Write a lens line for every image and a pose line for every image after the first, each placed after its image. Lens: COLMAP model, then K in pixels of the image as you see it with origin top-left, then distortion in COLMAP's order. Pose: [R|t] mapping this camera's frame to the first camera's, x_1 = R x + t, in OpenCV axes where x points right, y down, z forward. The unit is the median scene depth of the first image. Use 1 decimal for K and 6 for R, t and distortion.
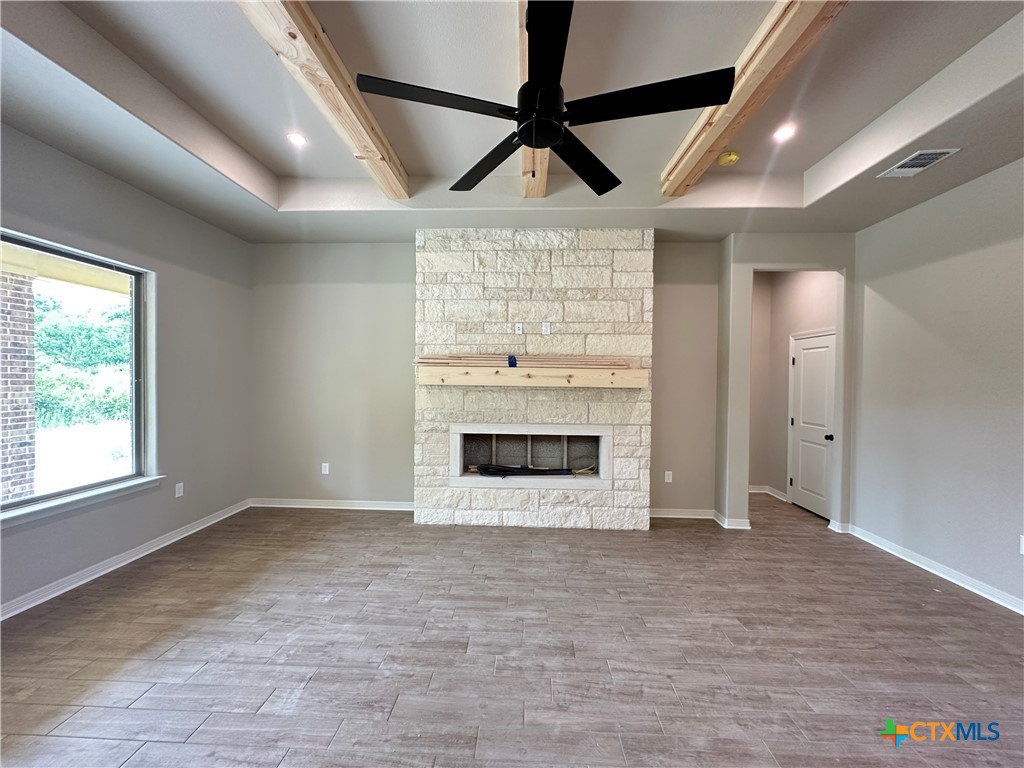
lens RADIAL K [[408.2, 0, 510.5], [0, 408.2, 383.7], [0, 0, 1]] dist [-0.002263, 0.000722]
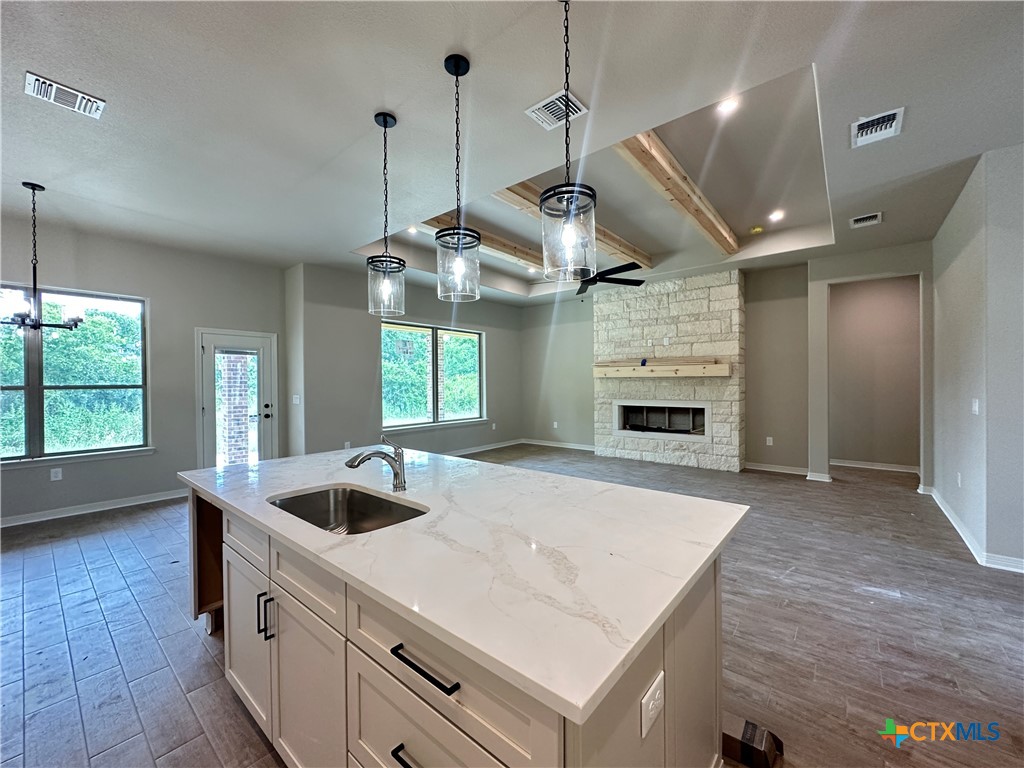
lens RADIAL K [[408.2, 0, 511.2], [0, 408.2, 383.8], [0, 0, 1]] dist [-0.002263, 0.000722]
pose [[0.794923, -0.014990, -0.606525, 0.586824], [0.010151, 0.999883, -0.011408, 0.046989], [0.606625, 0.002912, 0.794983, -0.680558]]
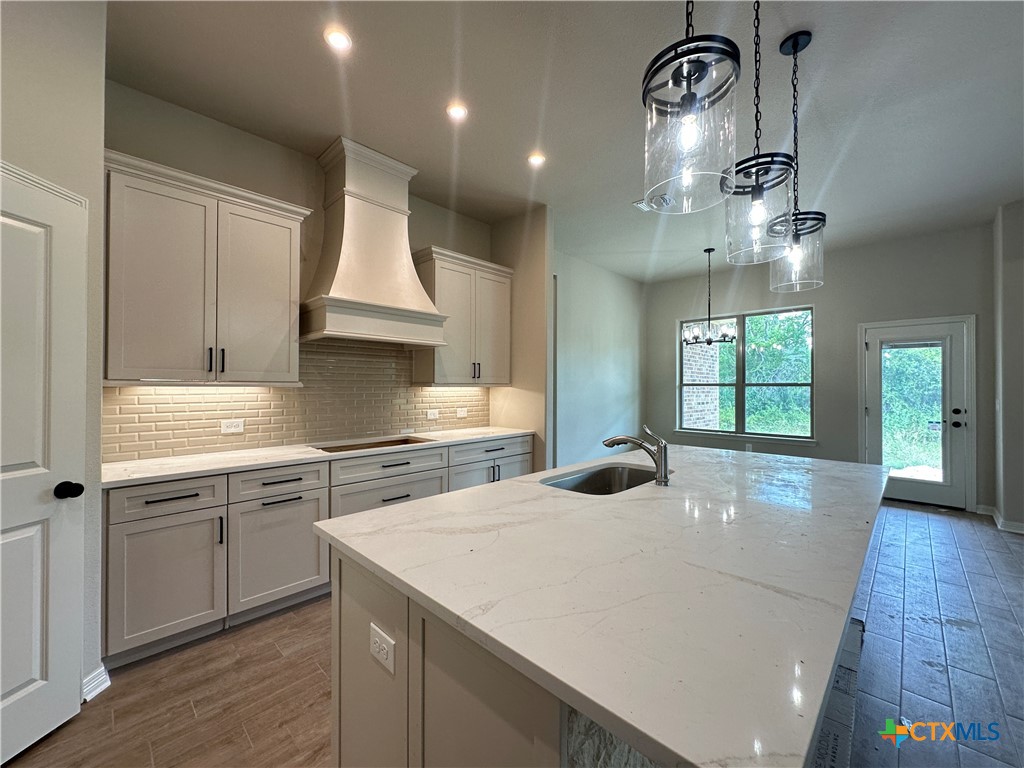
lens RADIAL K [[408.2, 0, 510.9], [0, 408.2, 385.5], [0, 0, 1]] dist [-0.002263, 0.000722]
pose [[-0.666358, -0.014936, -0.745482, 0.649155], [-0.018594, 0.999821, -0.003412, 0.055609], [0.745400, 0.011588, -0.666517, -0.231809]]
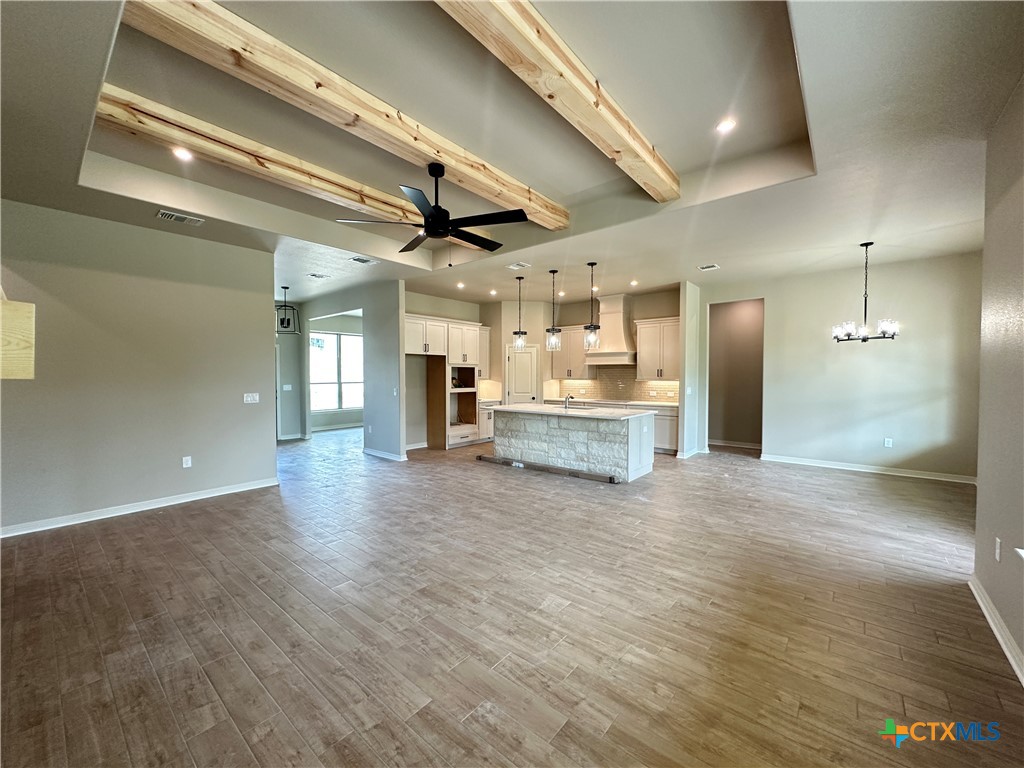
lens RADIAL K [[408.2, 0, 509.9], [0, 408.2, 384.0], [0, 0, 1]] dist [-0.002263, 0.000722]
pose [[-0.791363, -0.025399, 0.610819, -0.580646], [-0.000384, 0.999157, 0.041049, -0.005050], [-0.611346, 0.032250, -0.790706, 0.994187]]
